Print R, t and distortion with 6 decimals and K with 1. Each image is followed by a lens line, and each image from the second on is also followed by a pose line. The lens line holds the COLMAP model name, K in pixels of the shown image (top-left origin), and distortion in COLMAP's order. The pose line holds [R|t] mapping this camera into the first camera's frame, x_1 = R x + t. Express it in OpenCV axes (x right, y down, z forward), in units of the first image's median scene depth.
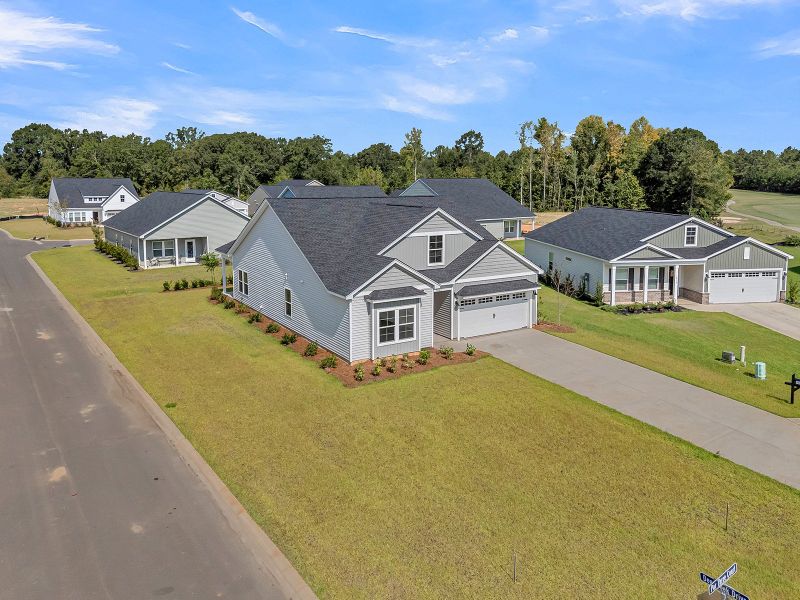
lens RADIAL K [[607.6, 0, 400.0], [0, 607.6, 300.0], [0, 0, 1]] dist [0.027997, -0.006389]
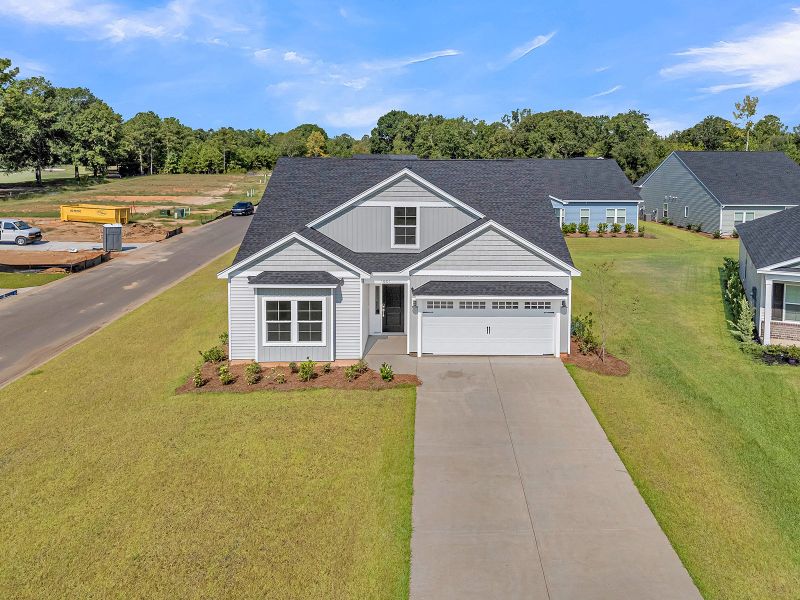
lens RADIAL K [[615.5, 0, 400.2], [0, 615.5, 266.3], [0, 0, 1]] dist [0.048437, -0.001533]
pose [[0.864731, 0.097576, -0.492666, 0.419451], [-0.110437, 0.993879, 0.003006, -0.037264], [0.489943, 0.051809, 0.870213, 0.361166]]
